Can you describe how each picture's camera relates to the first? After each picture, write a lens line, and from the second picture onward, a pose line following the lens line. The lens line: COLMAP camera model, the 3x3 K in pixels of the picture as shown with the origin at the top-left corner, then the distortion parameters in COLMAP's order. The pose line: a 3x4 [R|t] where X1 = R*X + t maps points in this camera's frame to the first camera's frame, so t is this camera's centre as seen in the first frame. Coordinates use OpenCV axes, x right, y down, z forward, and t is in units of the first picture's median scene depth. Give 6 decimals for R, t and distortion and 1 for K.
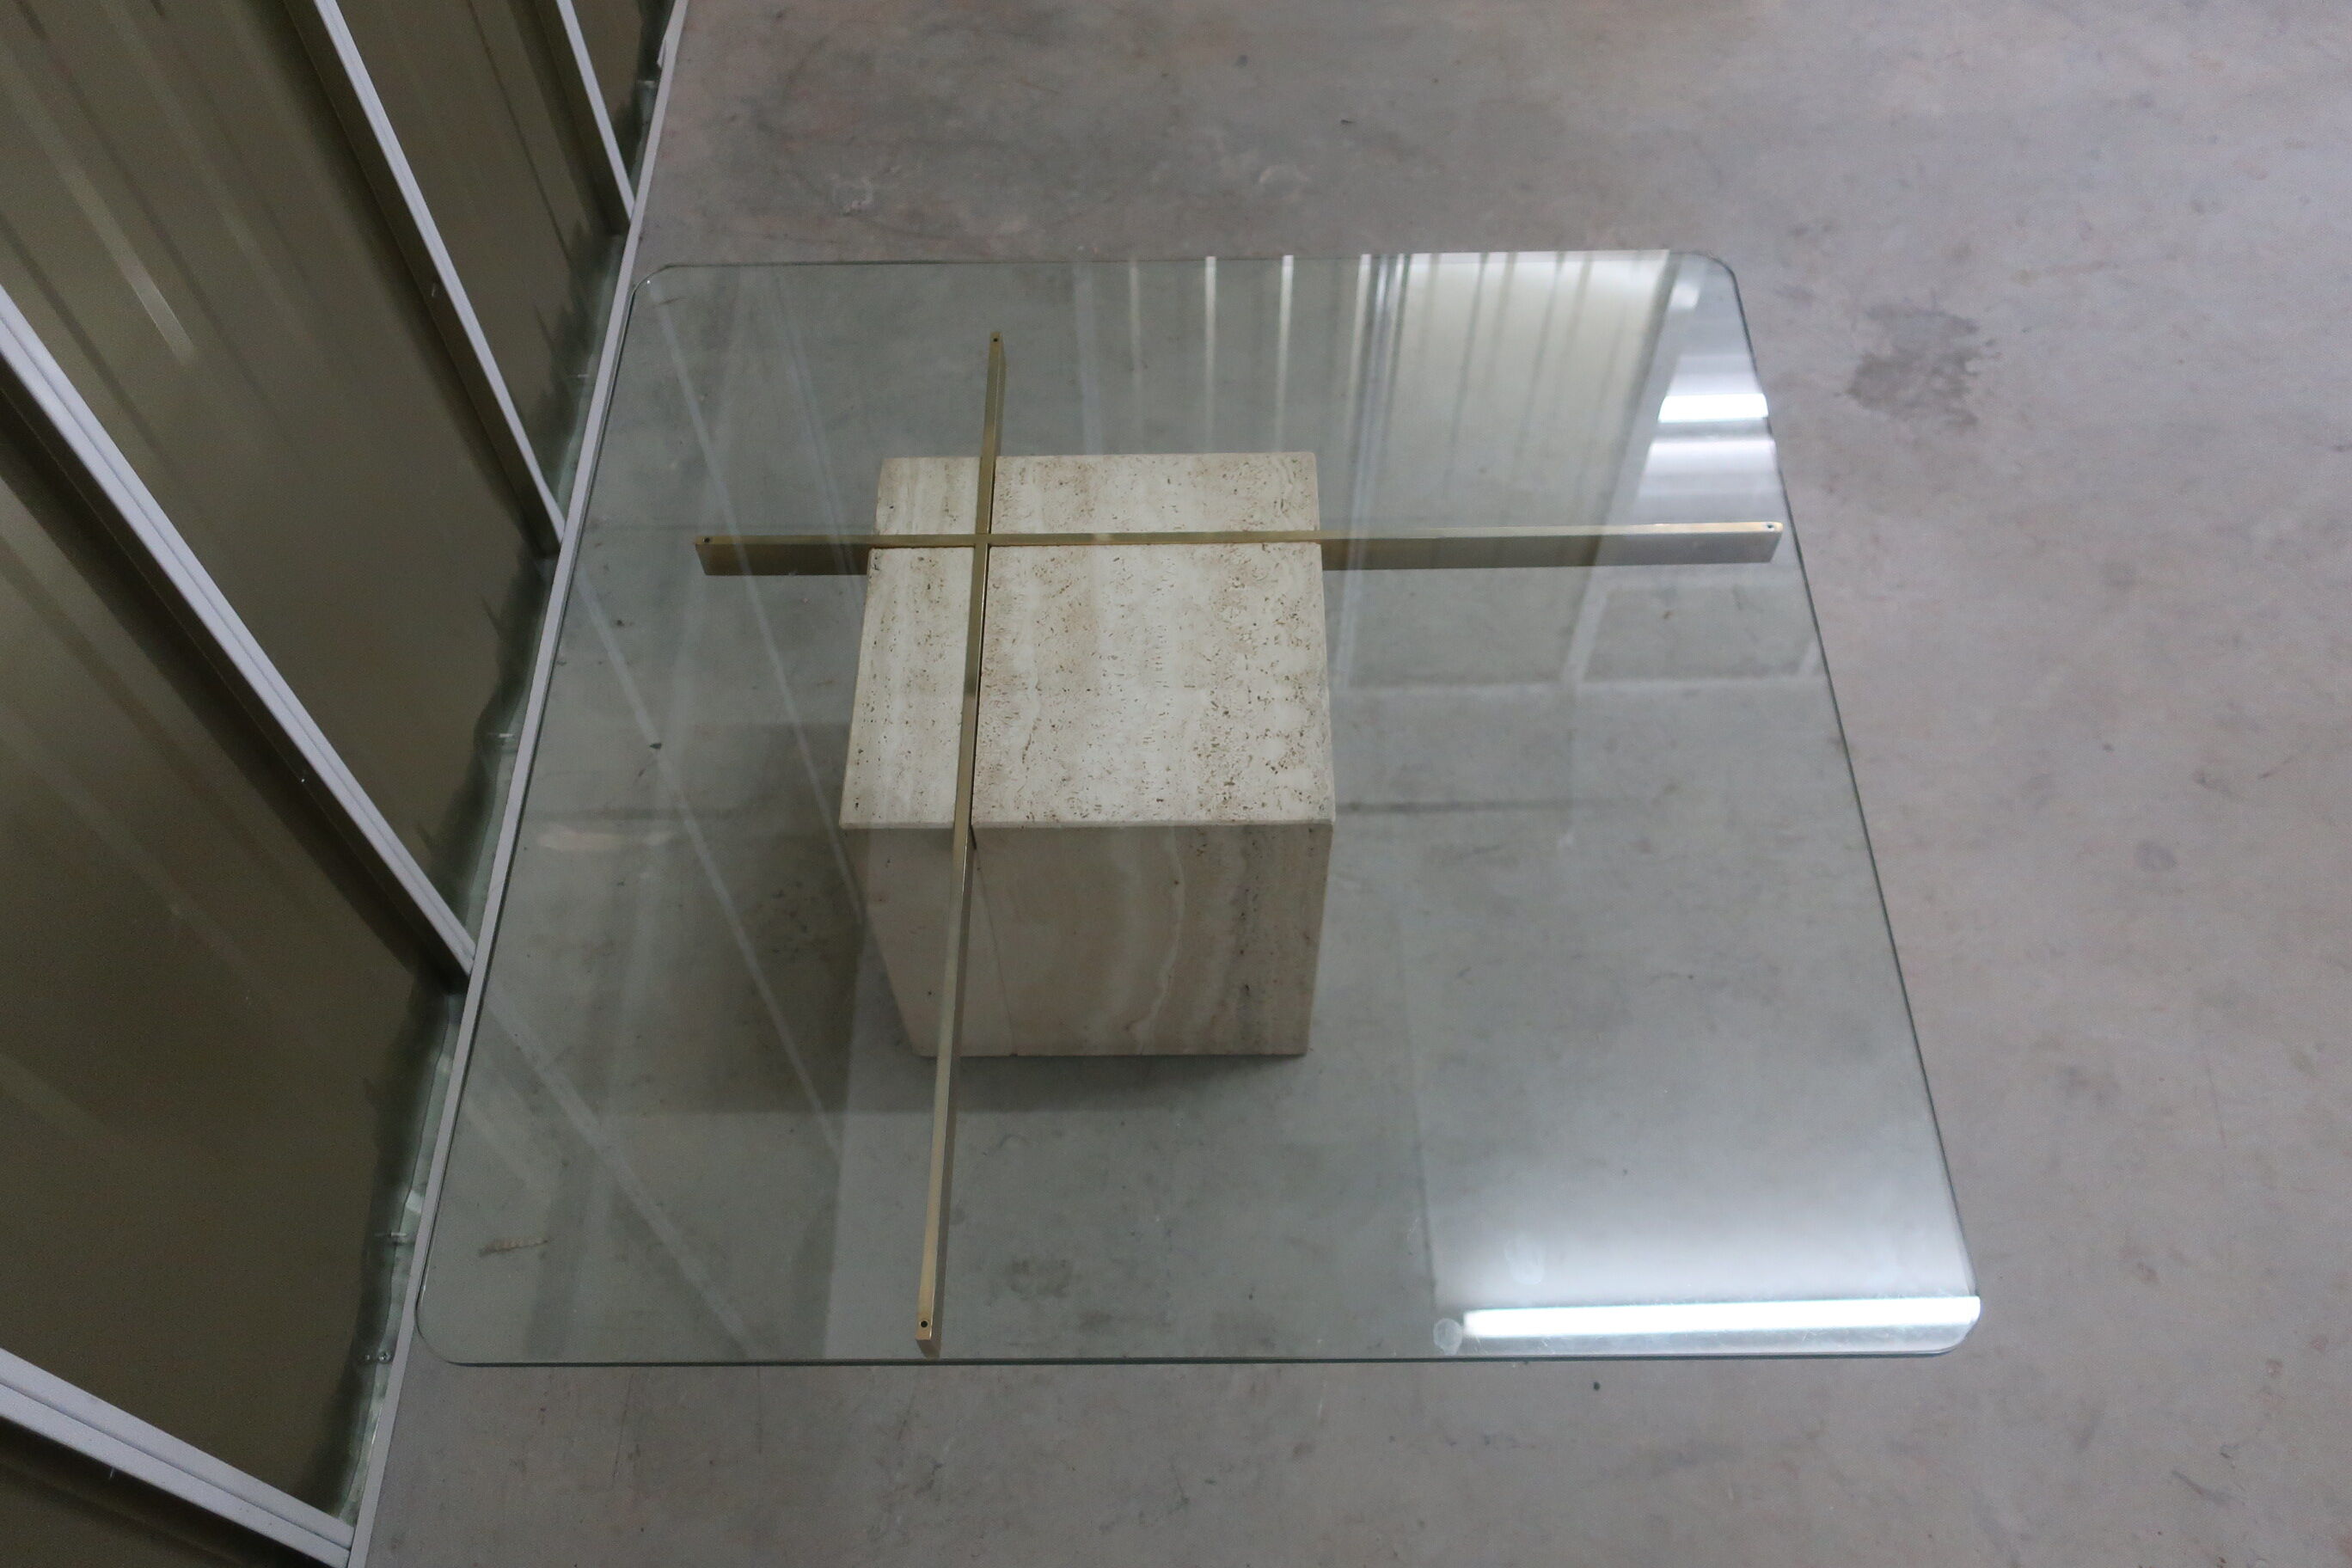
lens RADIAL K [[1860.0, 0, 1172.2], [0, 1860.0, 781.5], [0, 0, 1]] dist [-0.010118, 0.014597]
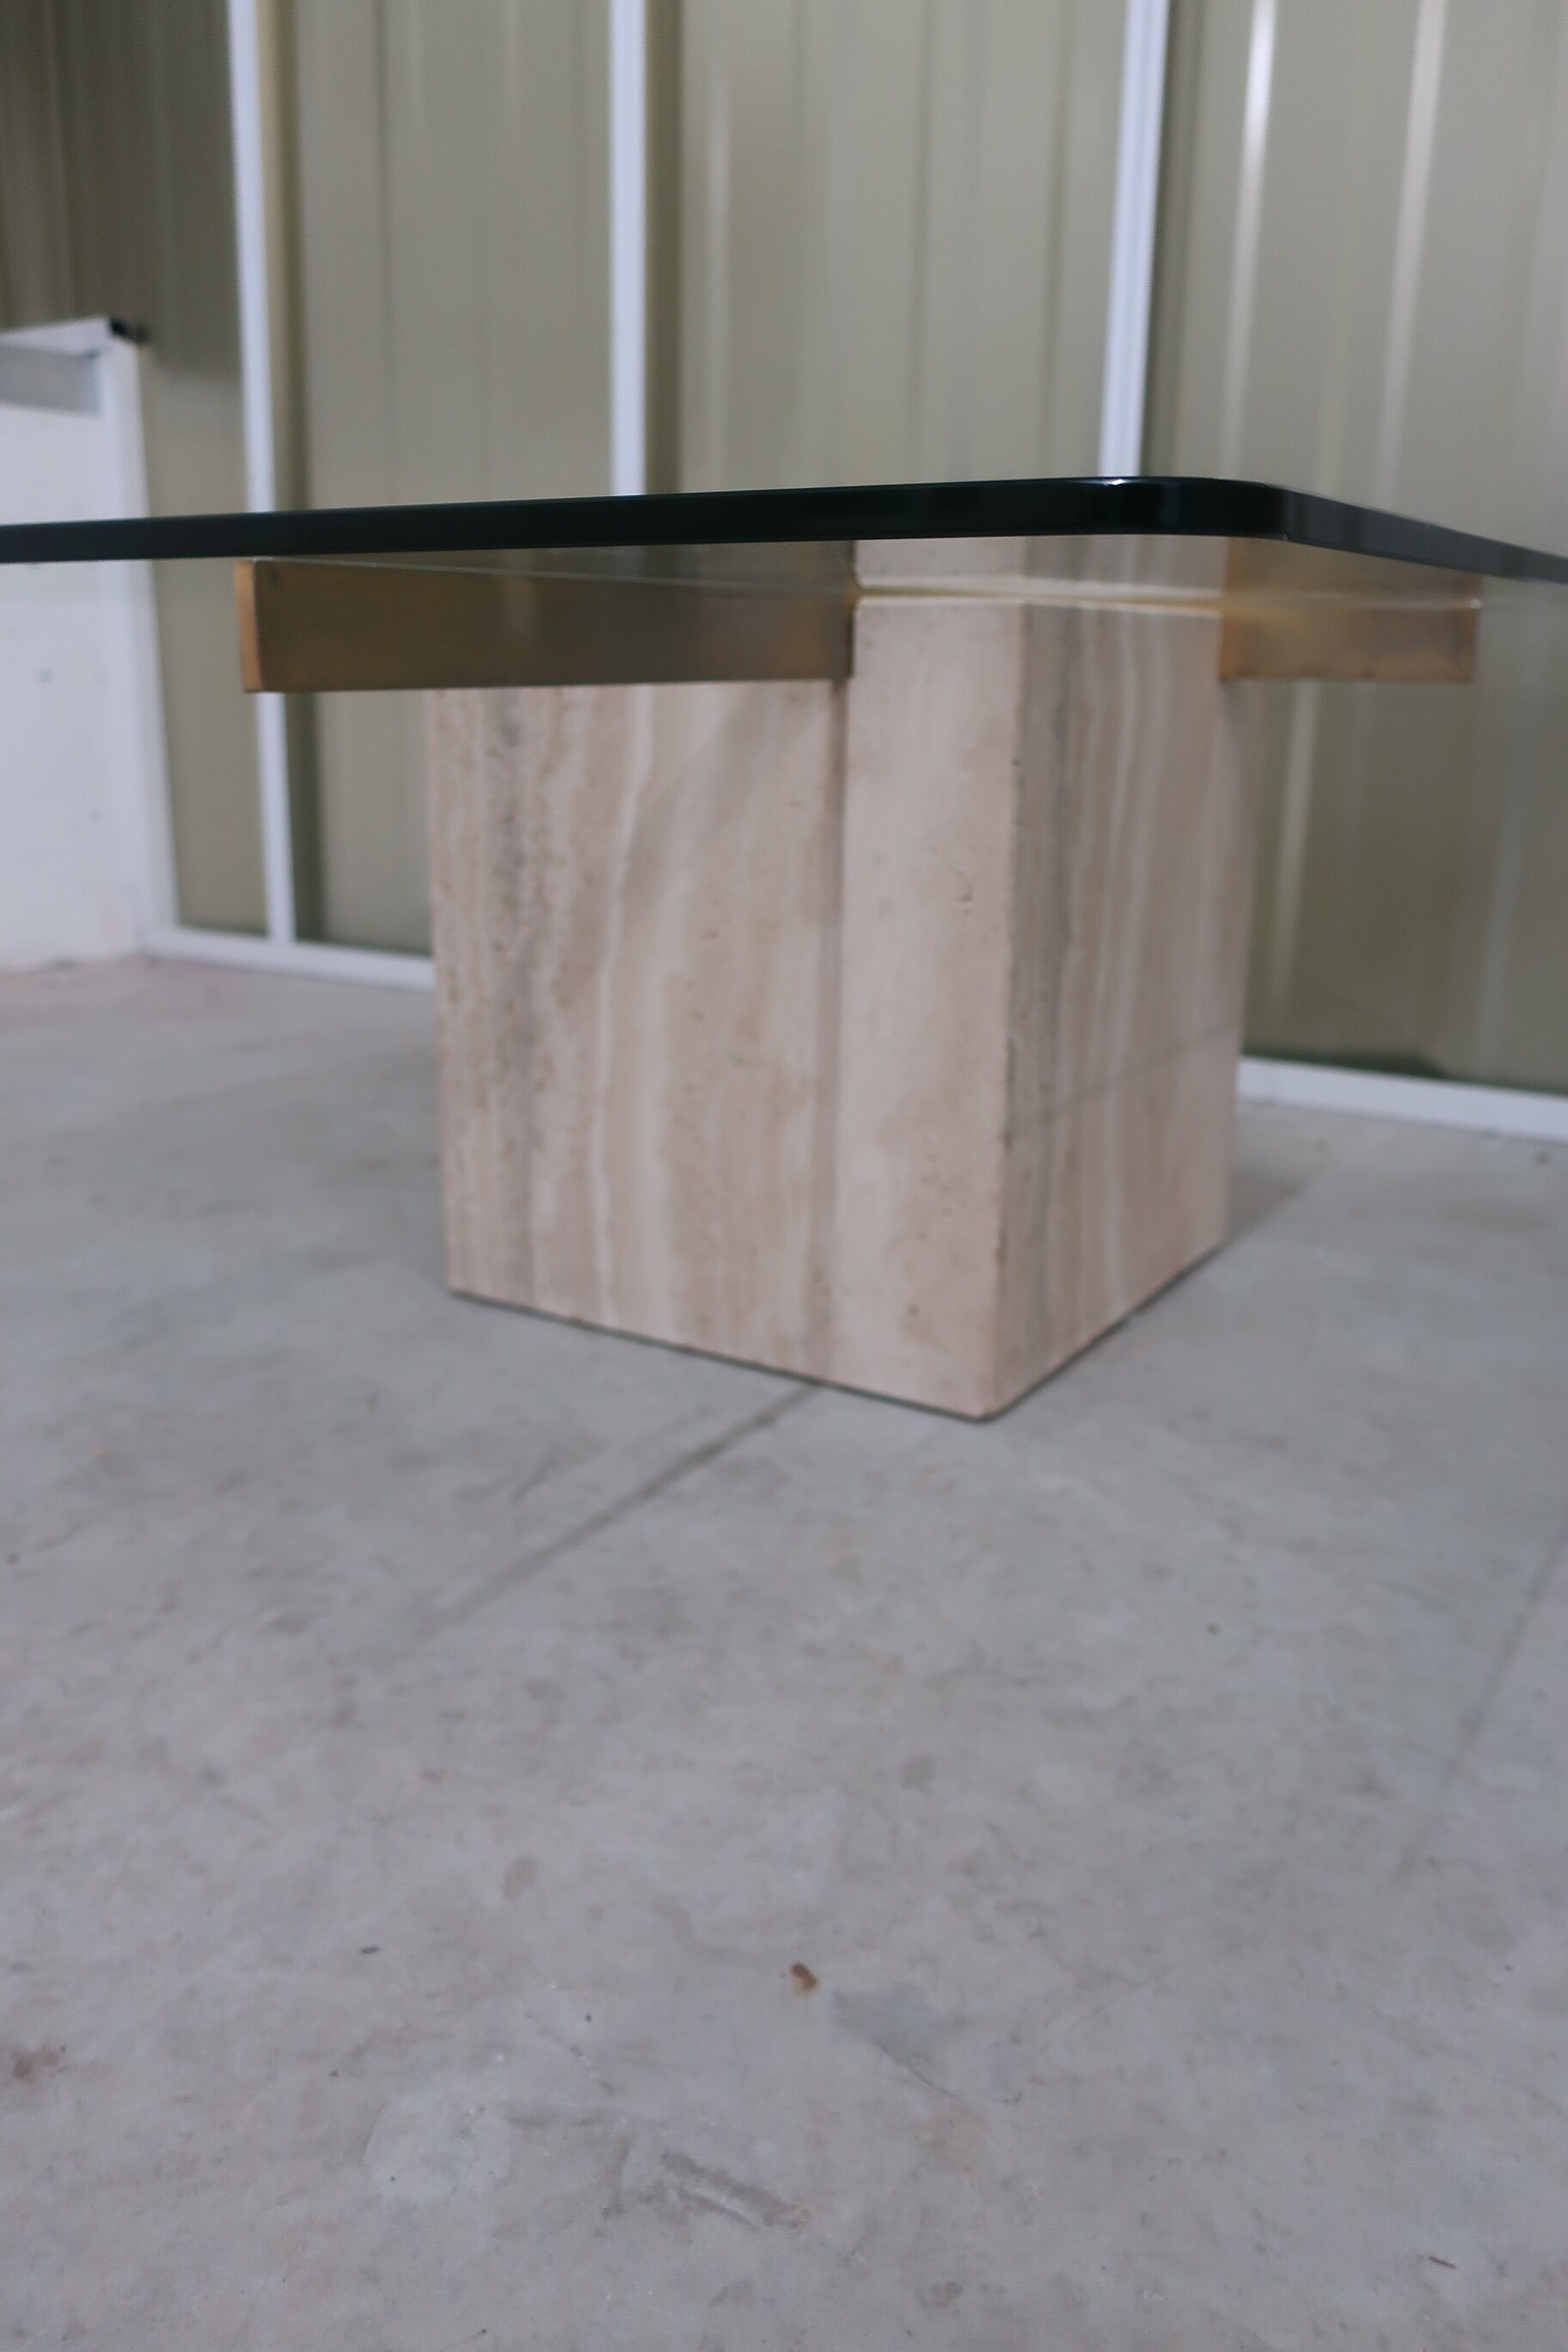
lens RADIAL K [[1860.0, 0, 776.3], [0, 1860.0, 1176.6], [0, 0, 1]] dist [-0.010118, 0.014597]
pose [[-0.533502, 0.248231, -0.808553, 0.602566], [-0.716712, 0.374927, 0.588008, -0.385697], [0.449110, 0.893203, -0.022114, 1.155219]]
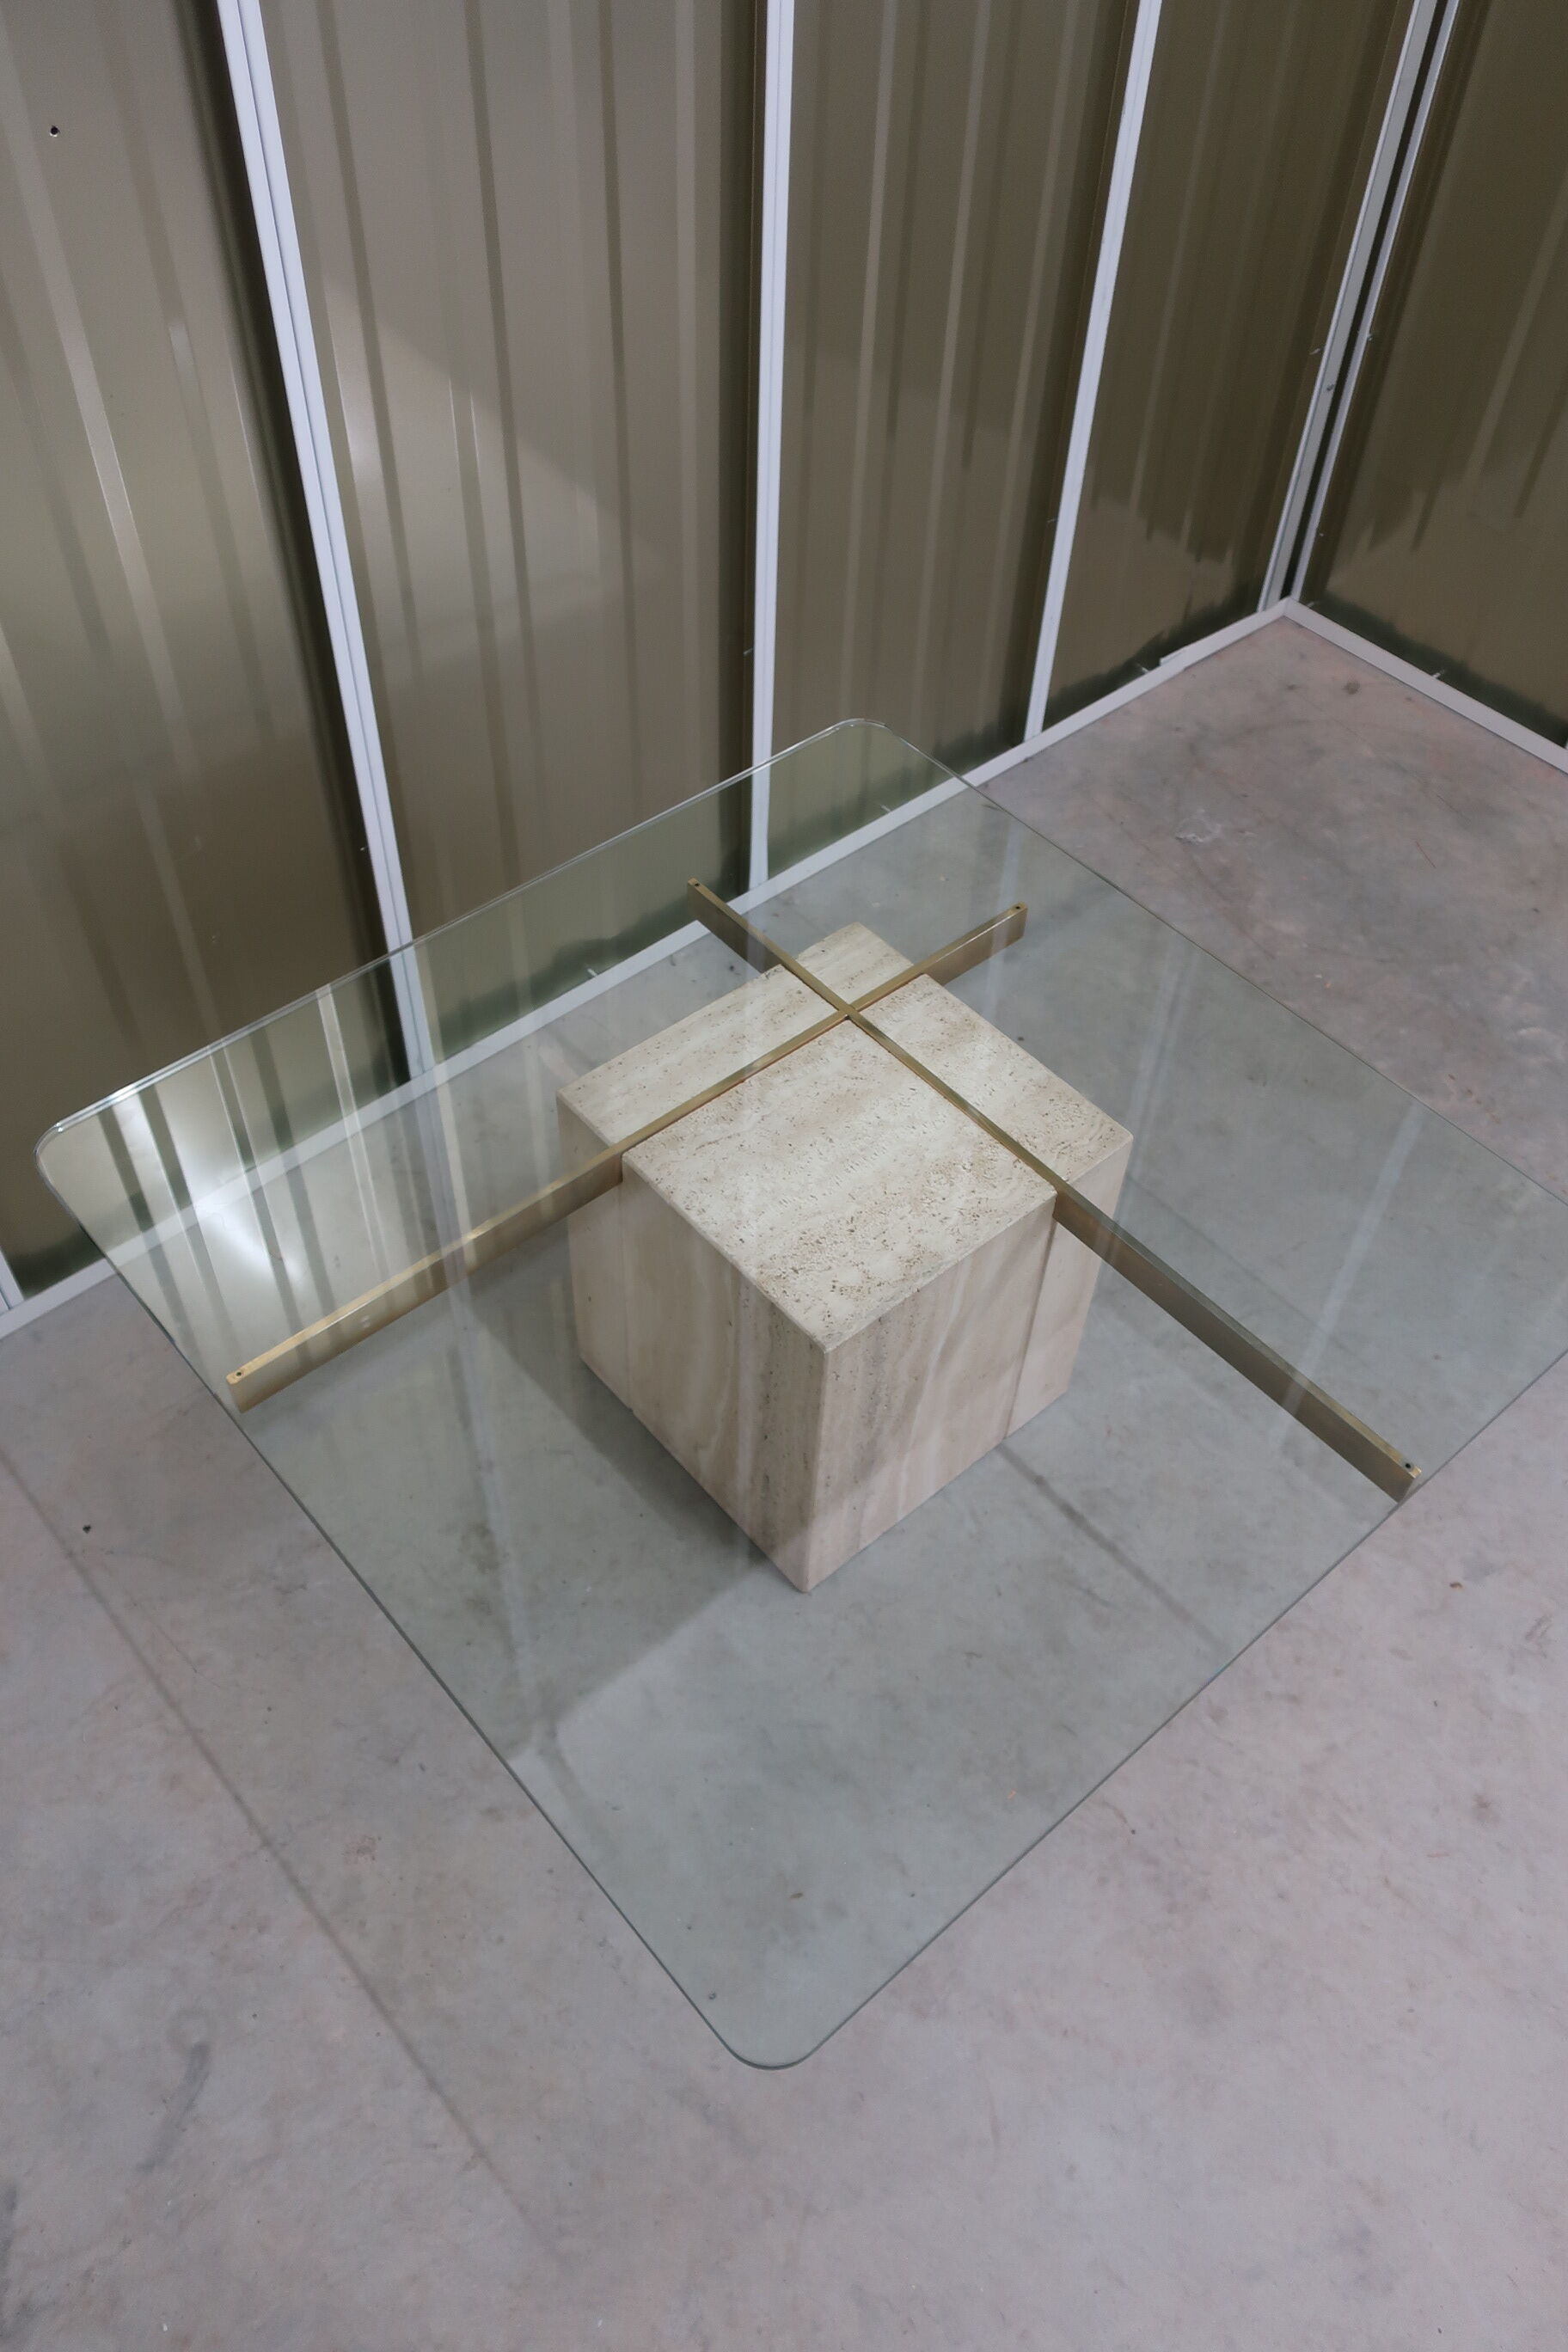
lens RADIAL K [[1860.0, 0, 779.9], [0, 1860.0, 1159.8], [0, 0, 1]] dist [-0.010118, 0.014597]
pose [[0.650630, 0.599905, -0.465611, 0.453232], [-0.662530, 0.748069, 0.038034, -0.076187], [0.371126, 0.283736, 0.884172, -0.001950]]
